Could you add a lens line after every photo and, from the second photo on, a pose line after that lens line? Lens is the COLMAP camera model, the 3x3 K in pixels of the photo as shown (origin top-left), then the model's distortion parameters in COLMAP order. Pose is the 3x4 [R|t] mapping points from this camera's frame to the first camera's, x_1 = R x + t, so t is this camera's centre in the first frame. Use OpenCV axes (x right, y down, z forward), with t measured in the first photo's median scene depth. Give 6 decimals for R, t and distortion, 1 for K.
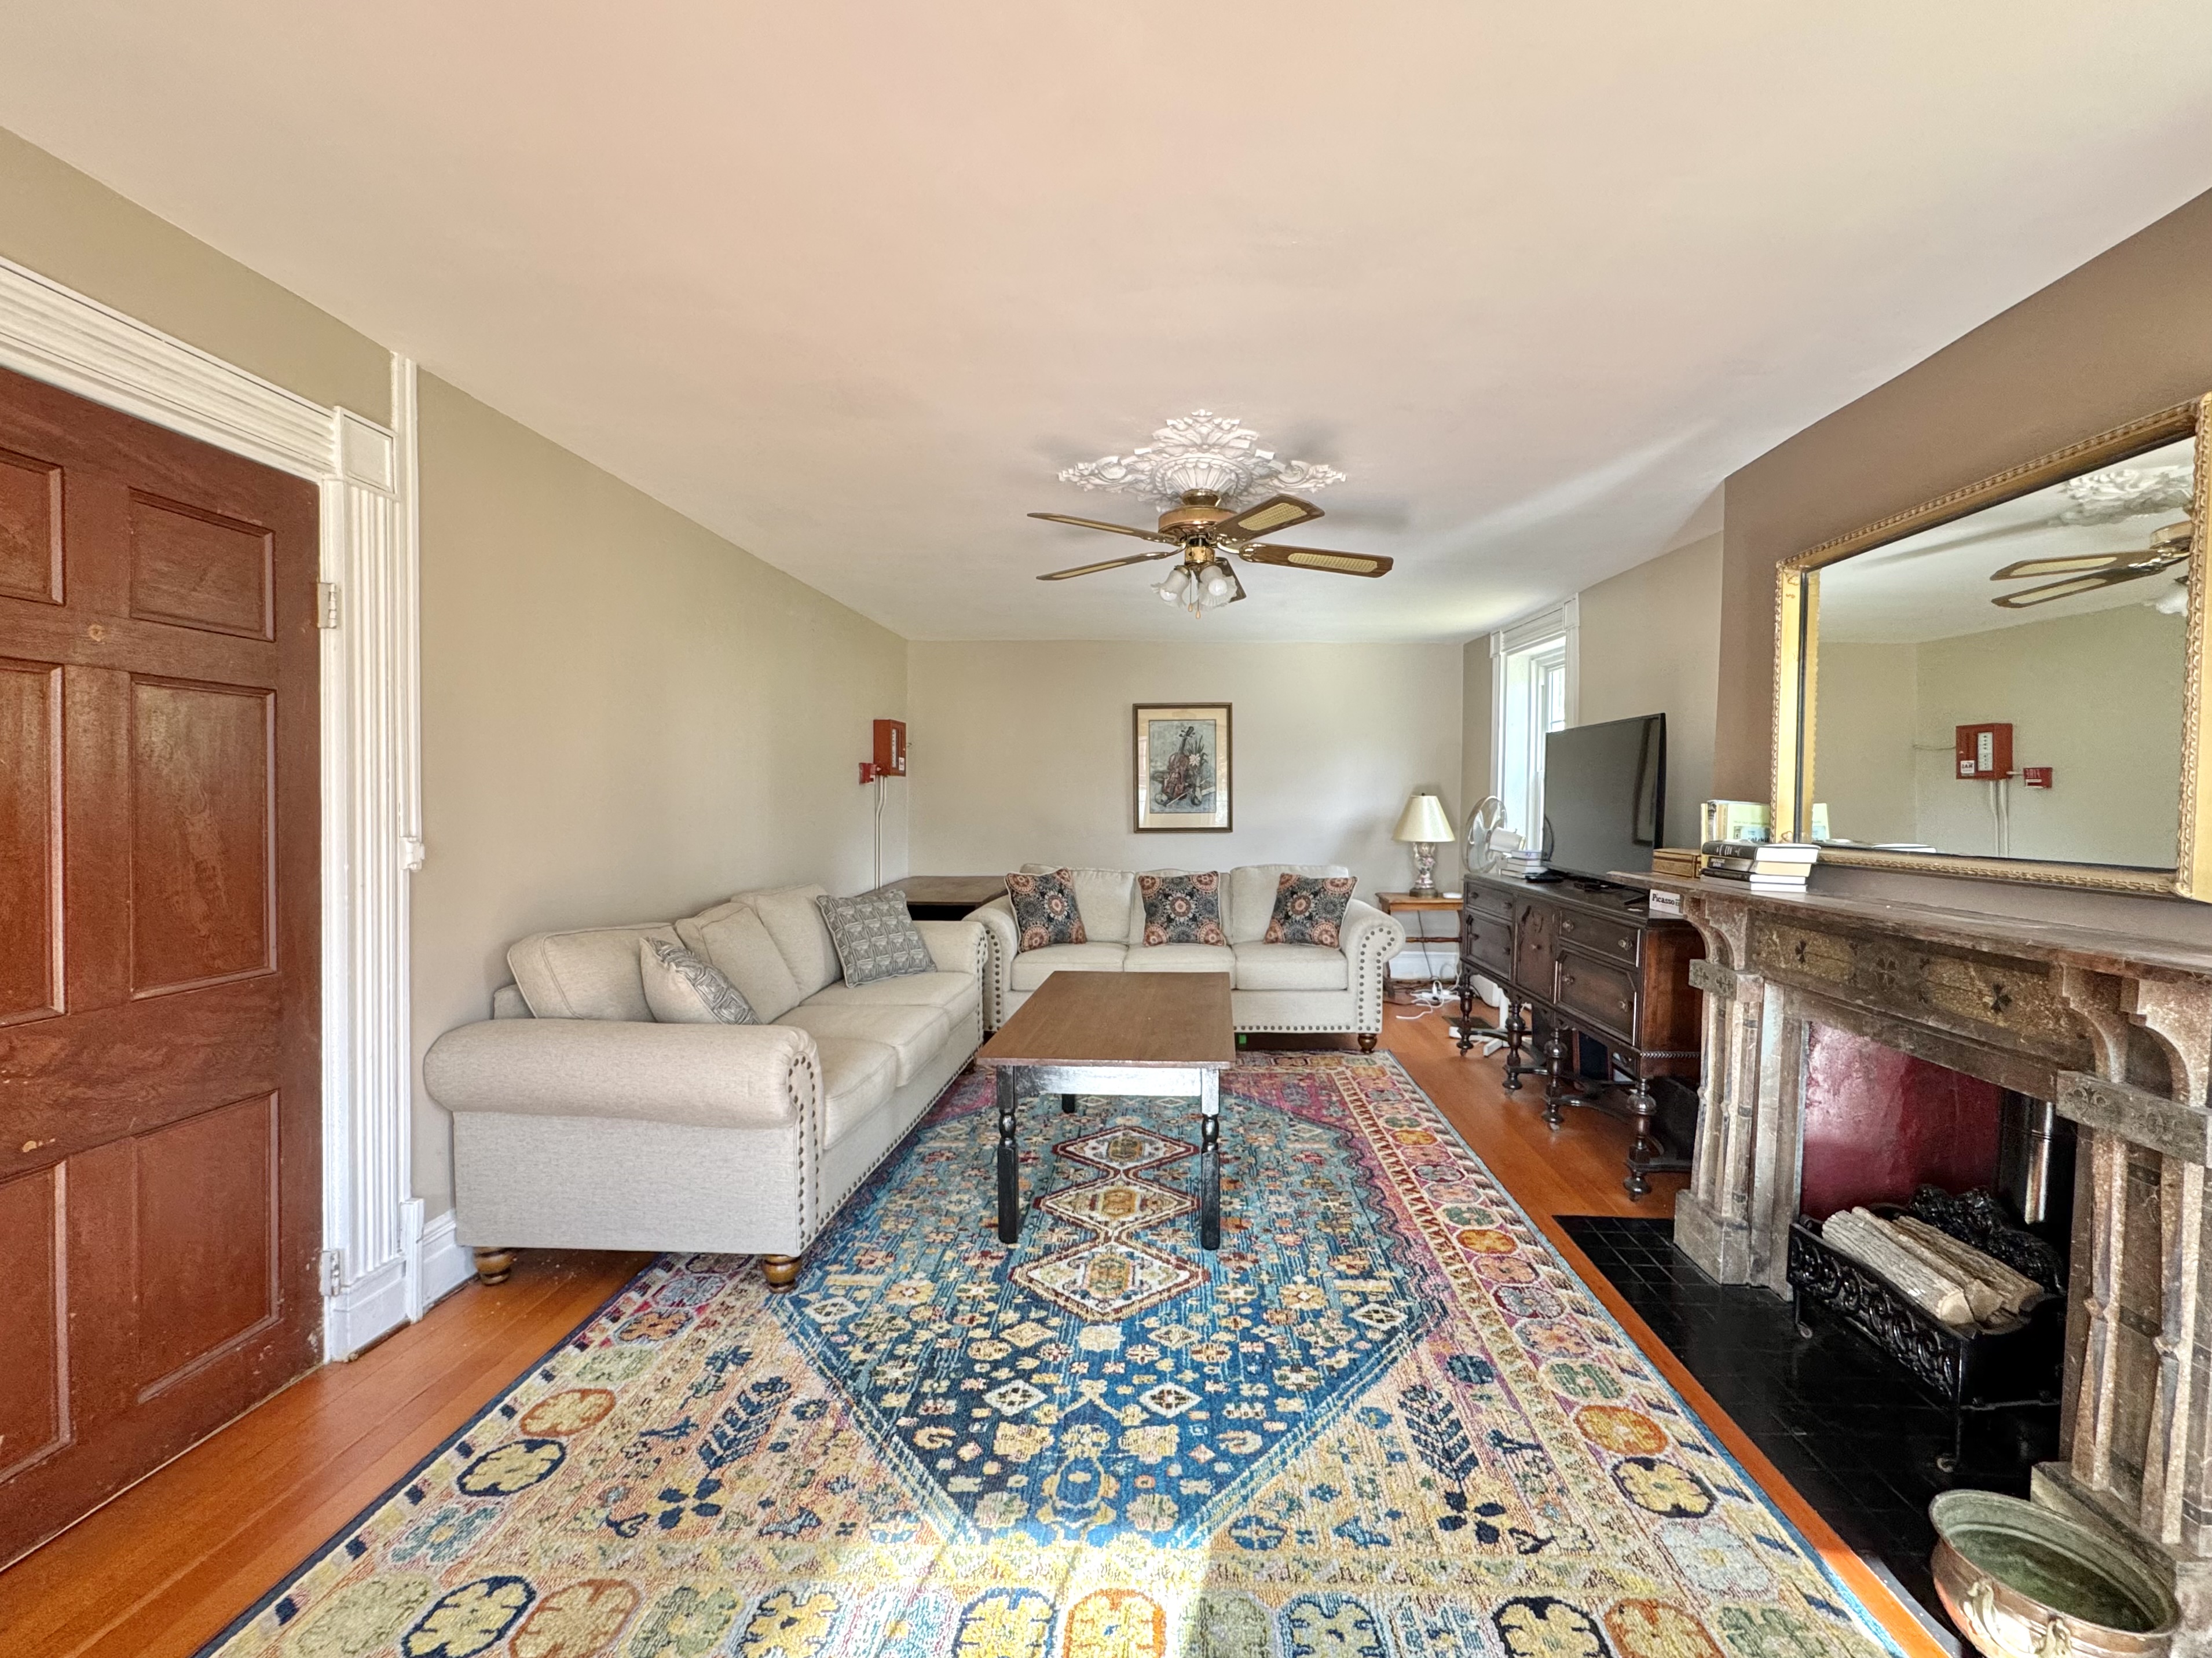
lens RADIAL K [[885.8, 0, 1117.1], [0, 885.8, 825.5], [0, 0, 1]] dist [-0.002594, 0.000533]
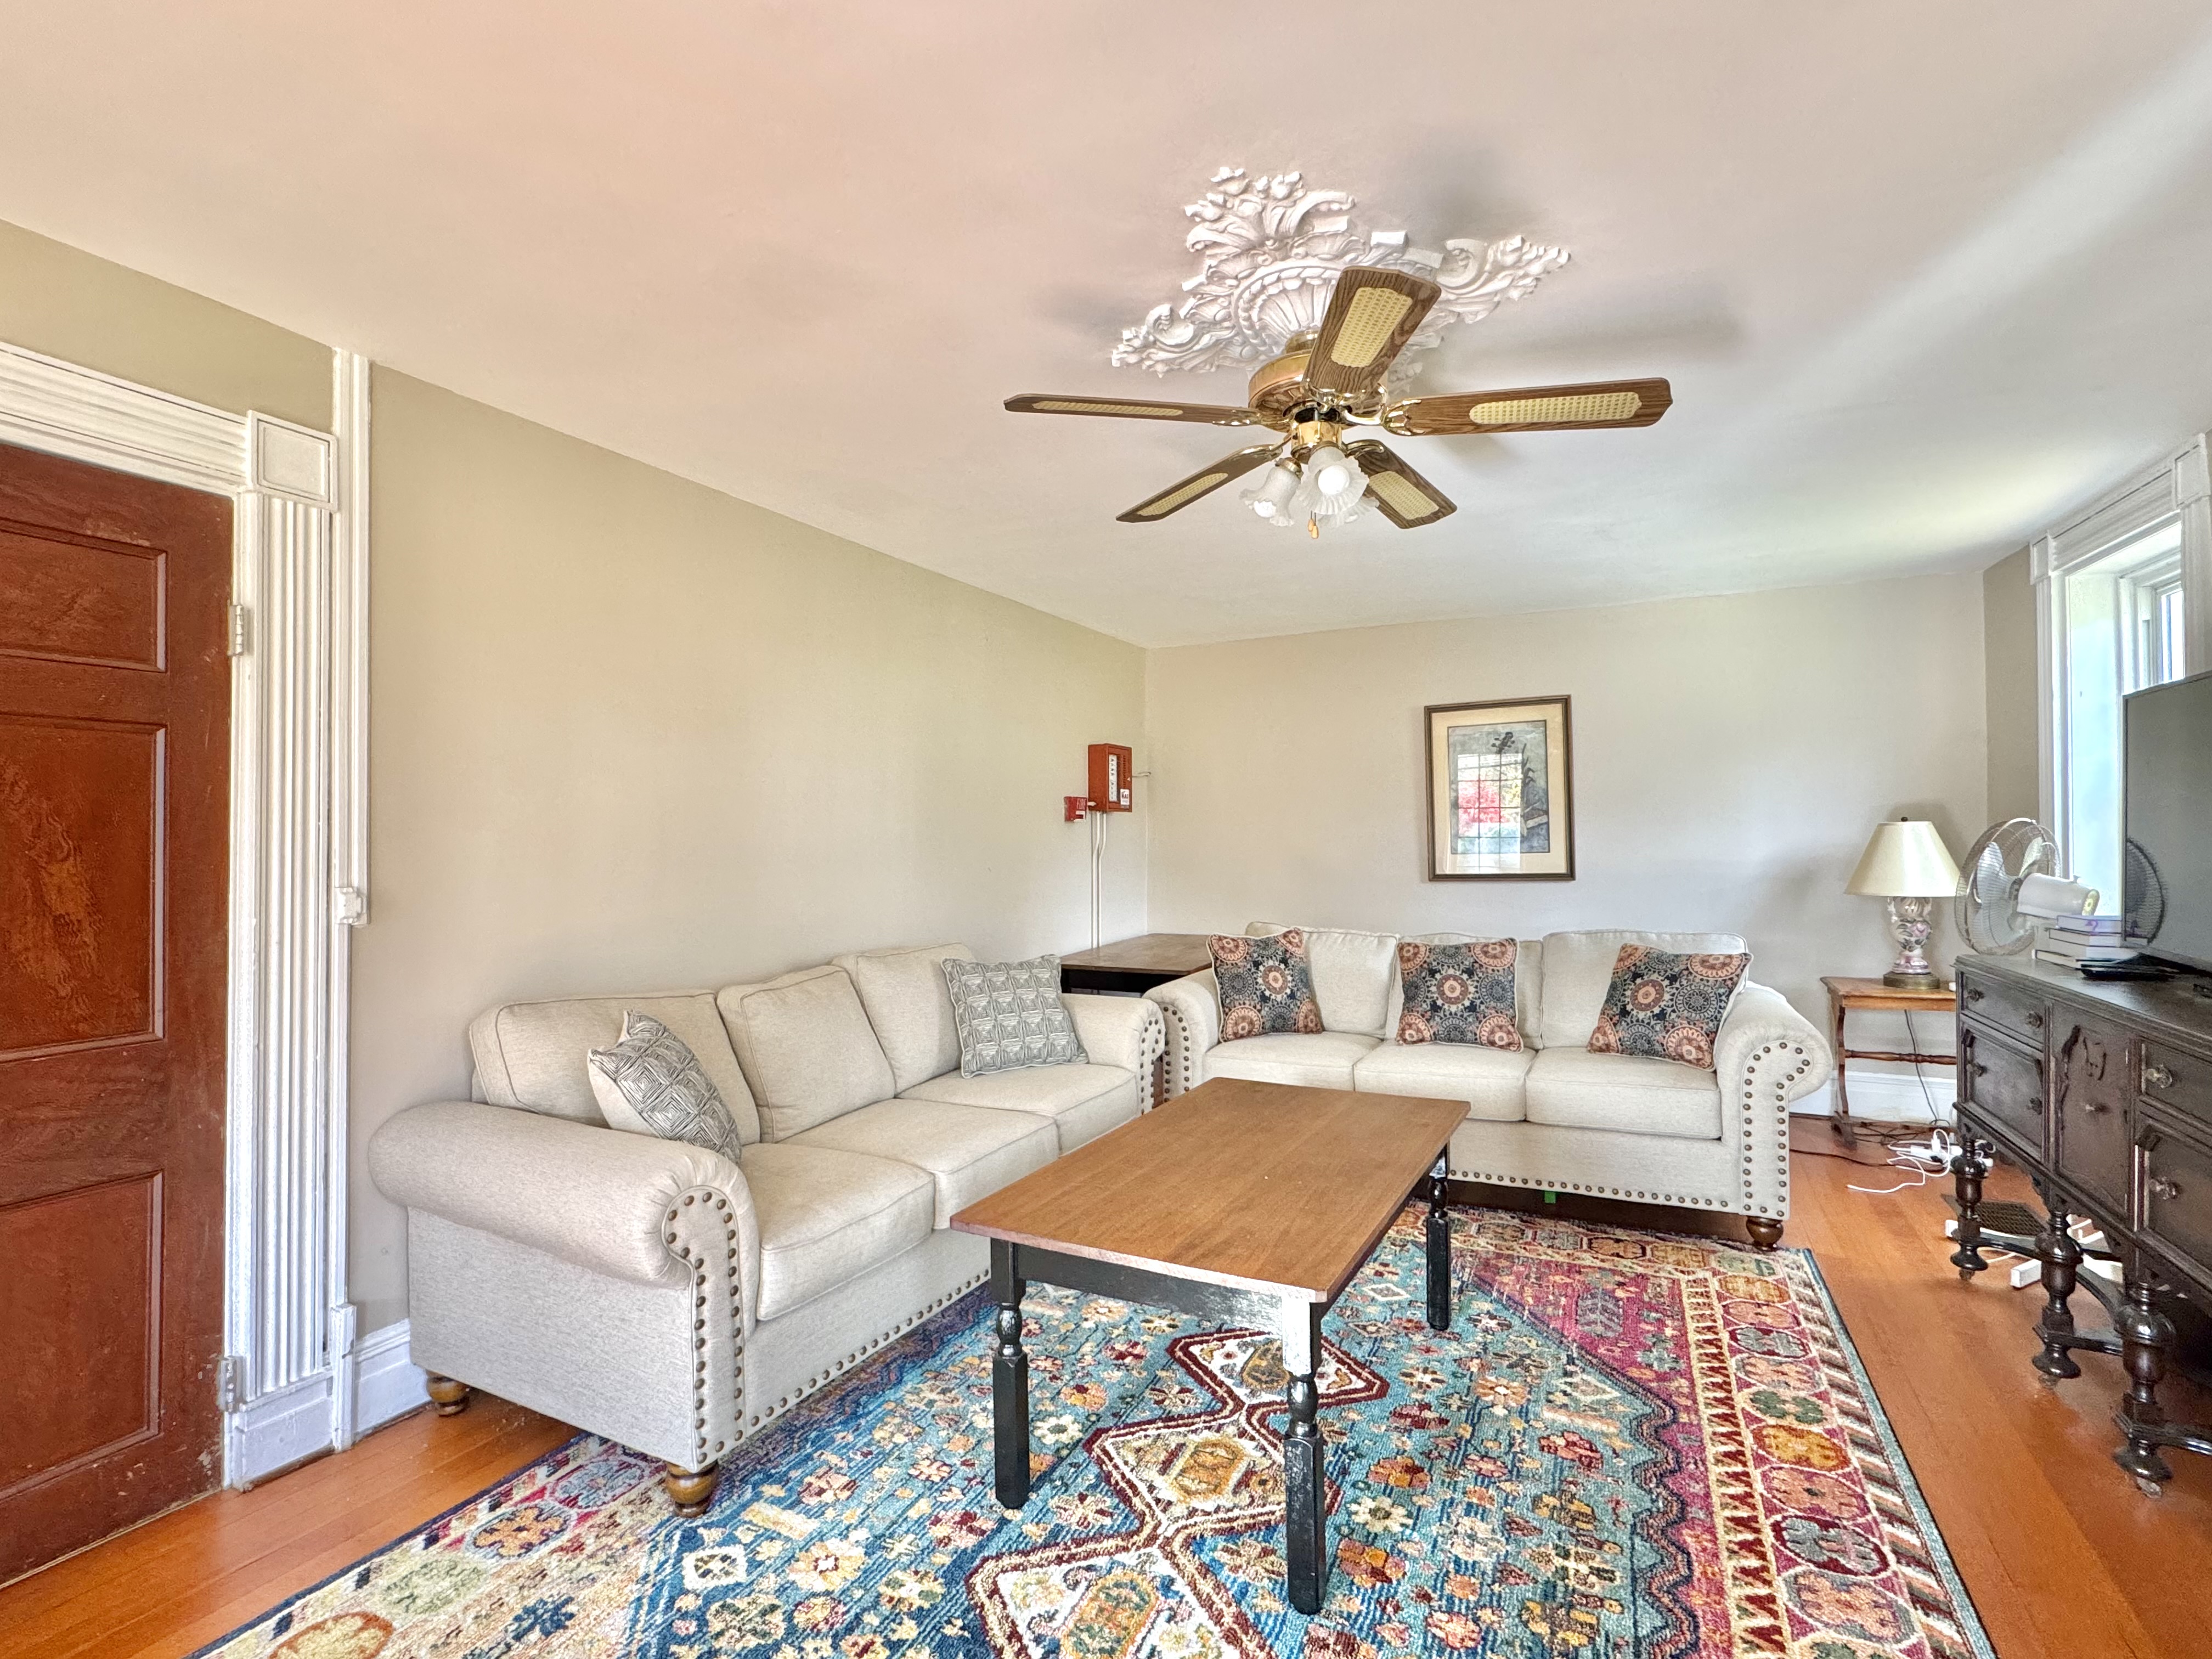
lens RADIAL K [[999.7, 0, 1099.7], [0, 999.7, 833.0], [0, 0, 1]] dist [-0.000440, -0.000205]
pose [[0.918337, -0.017128, -0.395430, 0.244660], [0.002340, 0.999281, -0.037849, -0.001554], [0.395794, 0.033833, 0.917716, 0.329334]]
